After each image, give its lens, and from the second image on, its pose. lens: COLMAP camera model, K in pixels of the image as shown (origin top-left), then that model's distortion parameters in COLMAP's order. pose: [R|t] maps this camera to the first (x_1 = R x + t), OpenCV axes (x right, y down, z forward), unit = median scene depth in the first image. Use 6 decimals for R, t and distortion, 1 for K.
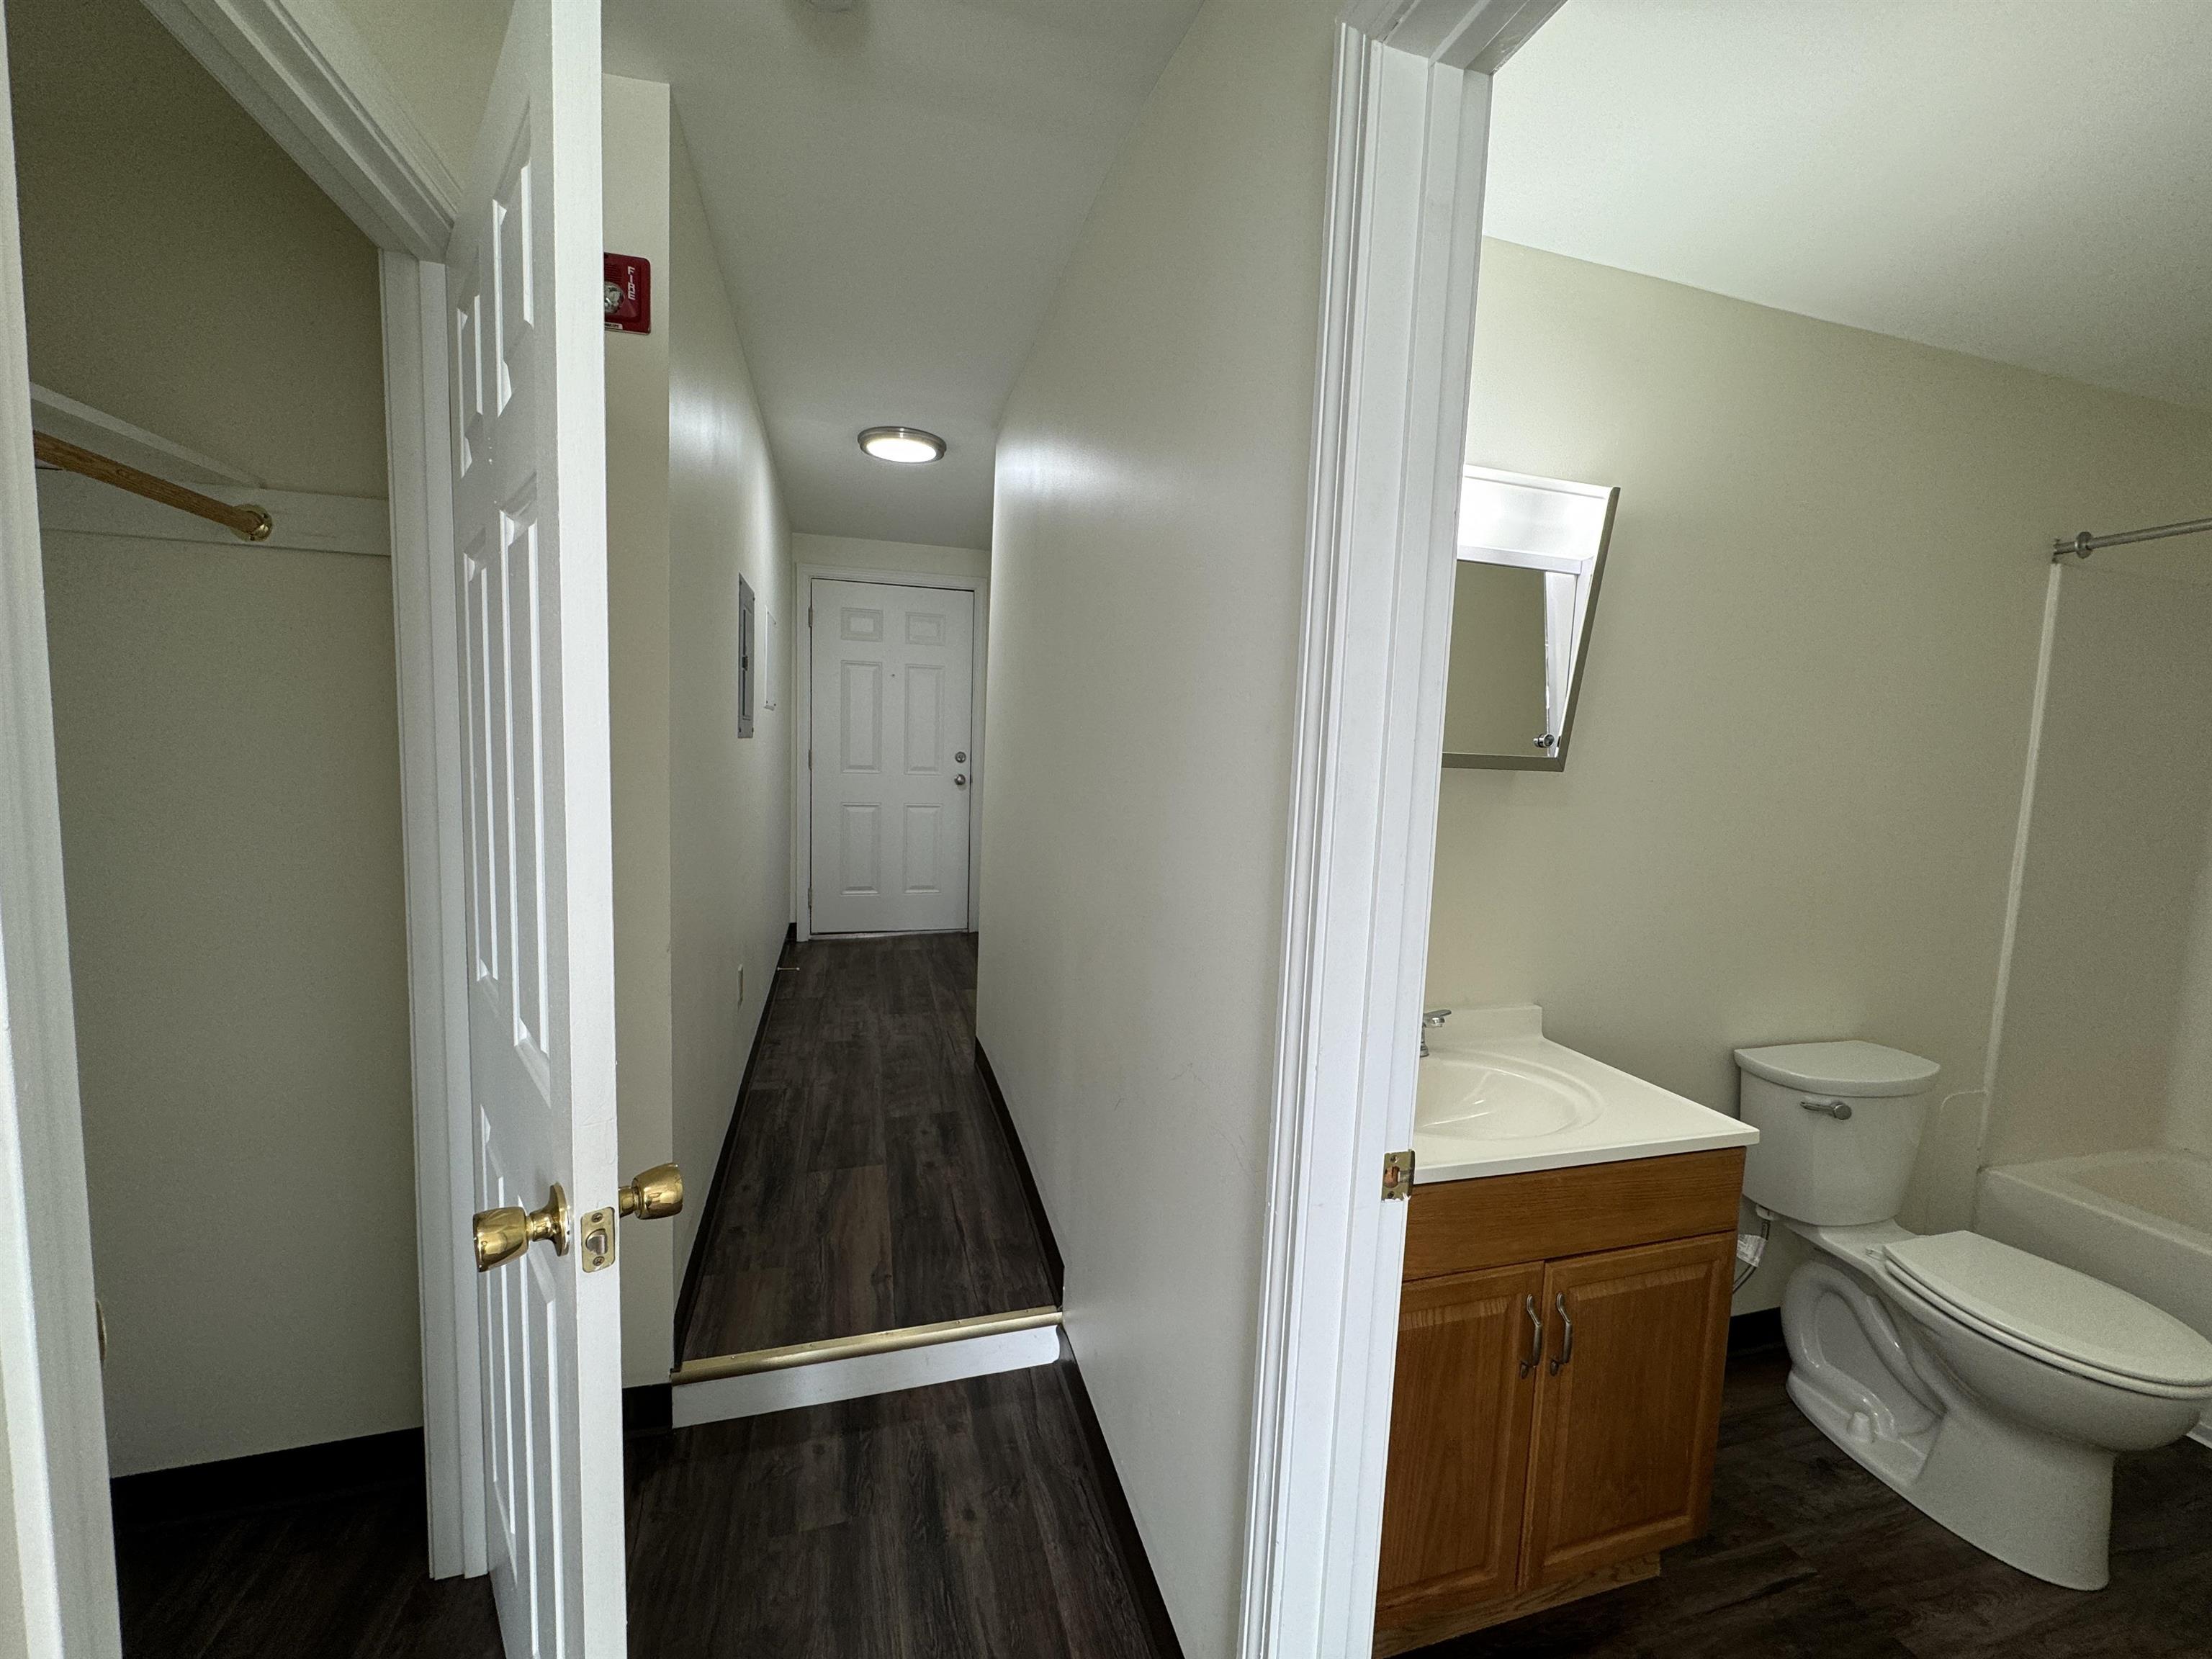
lens RADIAL K [[880.9, 0, 1104.2], [0, 880.9, 831.4], [0, 0, 1]] dist [-0.002997, 0.000136]
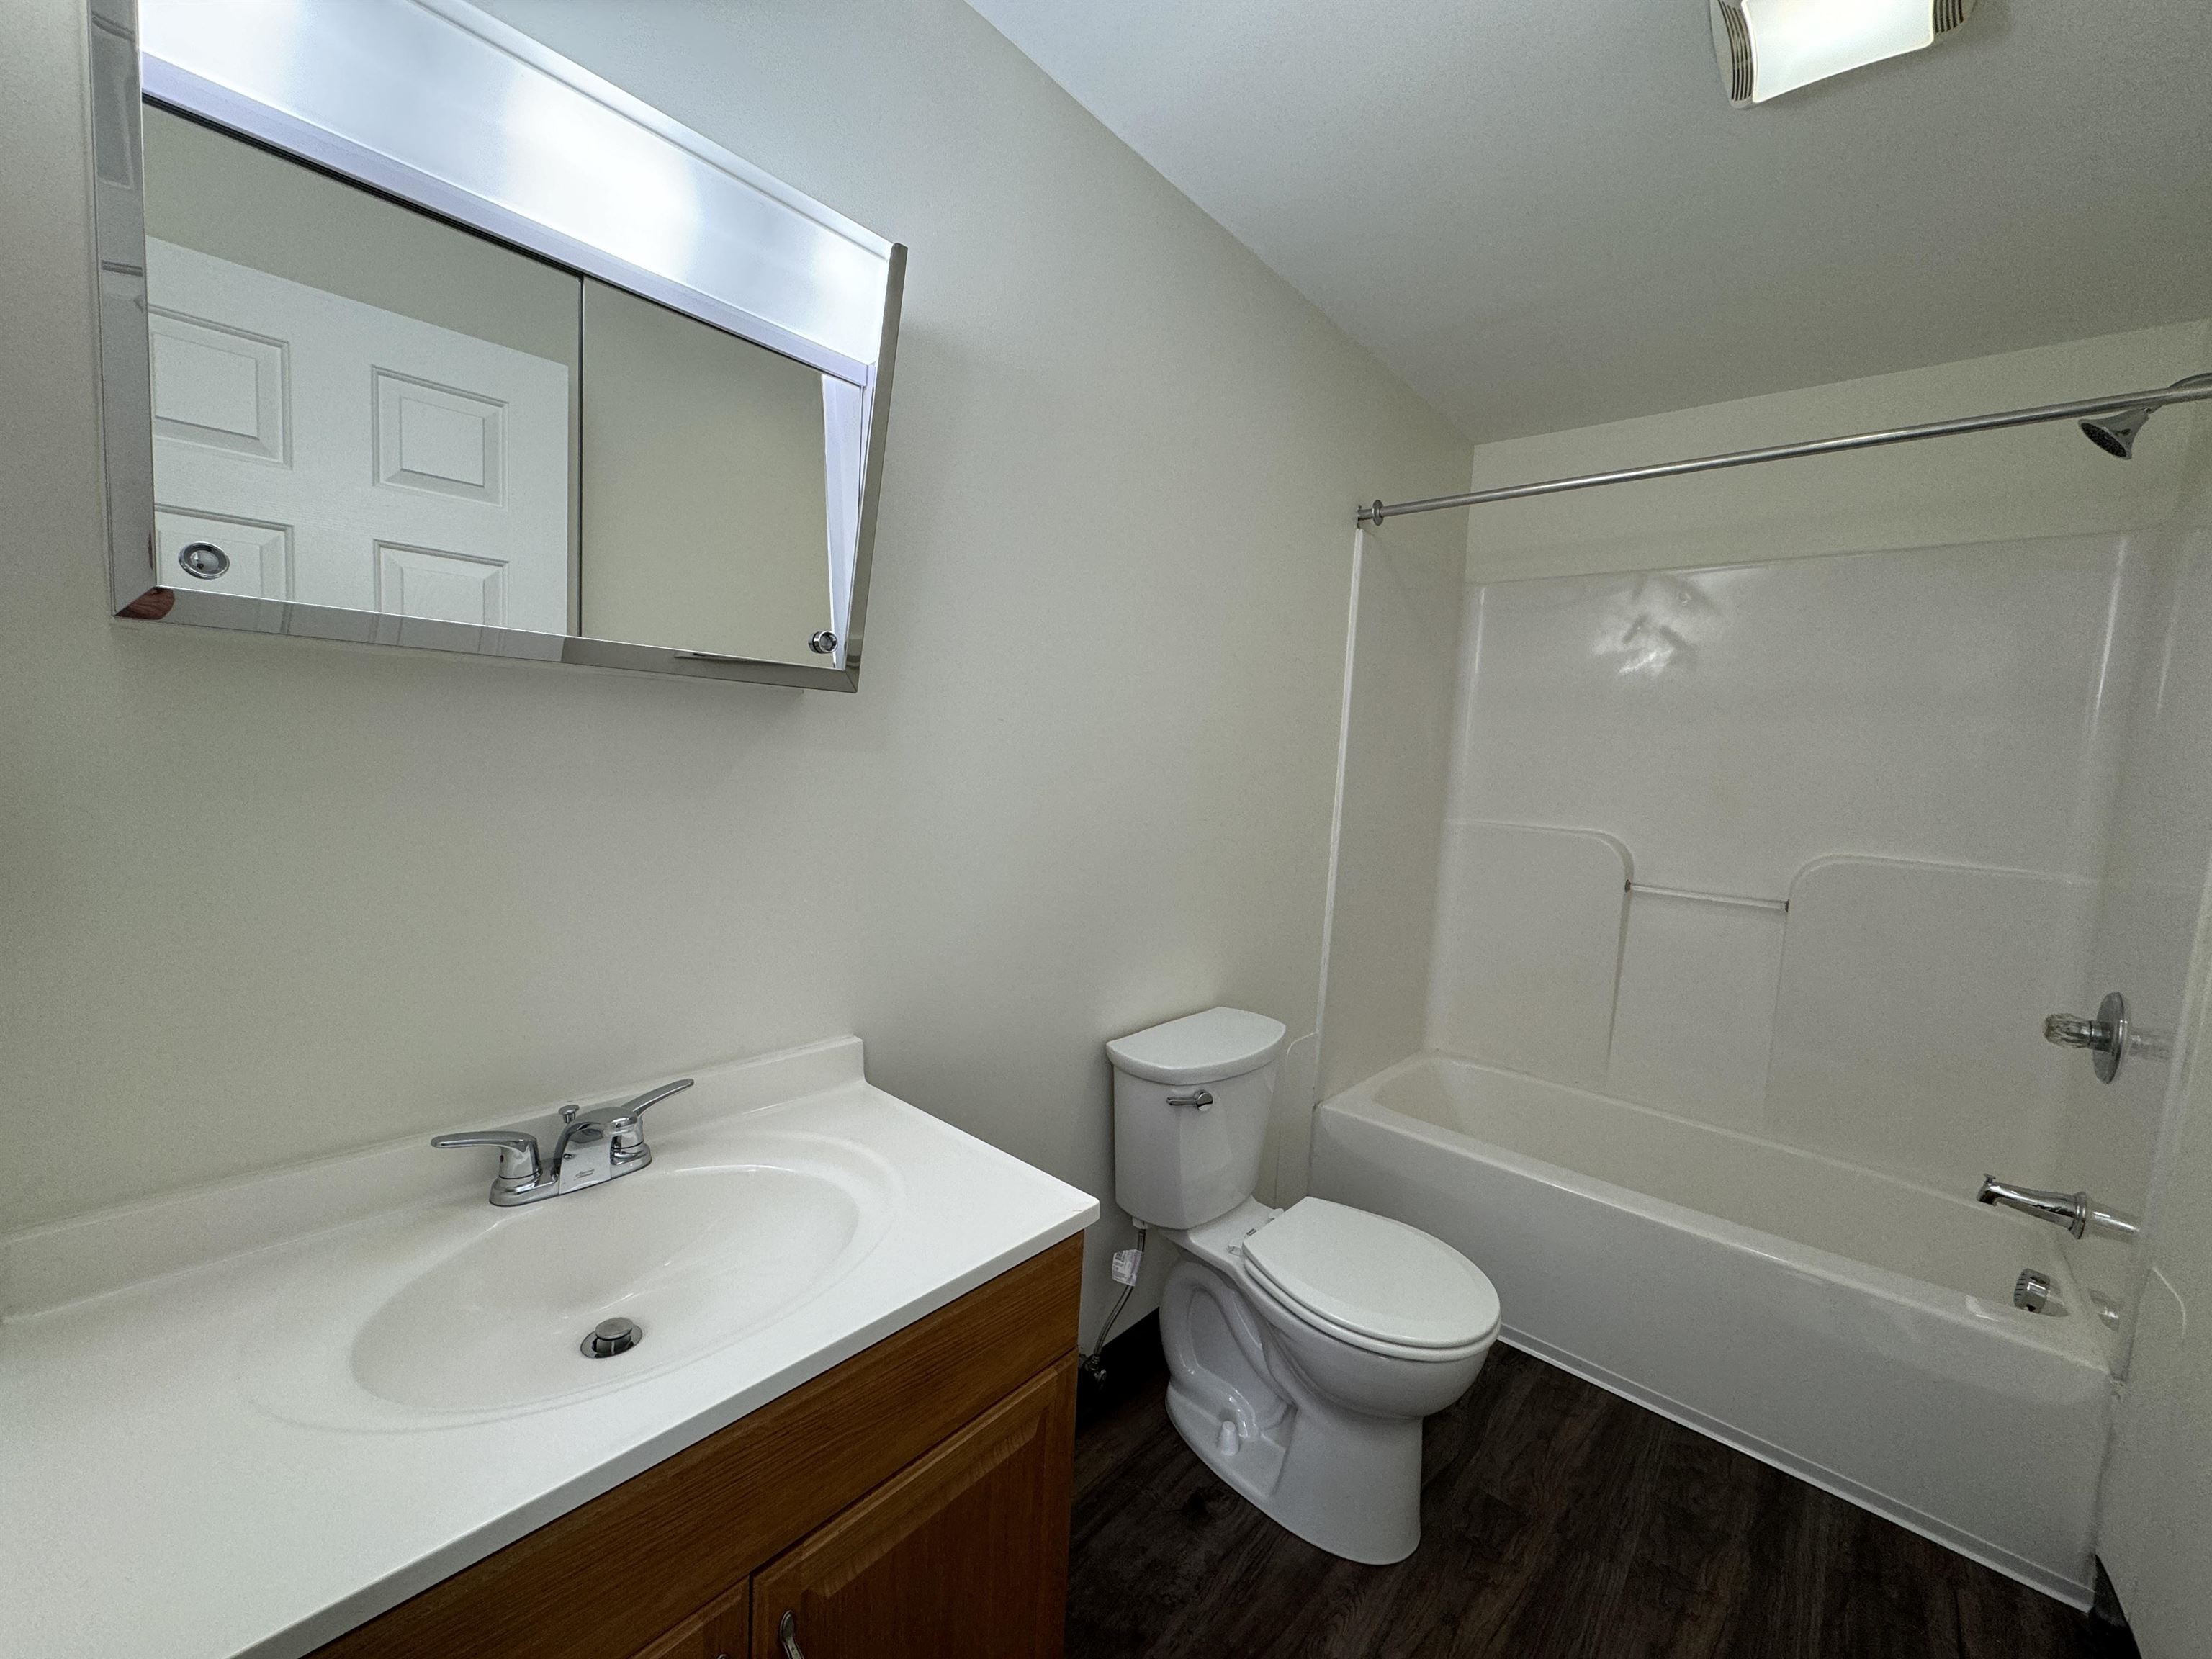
lens RADIAL K [[880.9, 0, 1104.2], [0, 880.9, 831.4], [0, 0, 1]] dist [-0.002997, 0.000136]
pose [[0.845189, -0.039884, 0.532977, 0.296629], [0.023349, 0.999015, 0.037733, 0.013711], [-0.533957, -0.019447, 0.845288, 0.314977]]
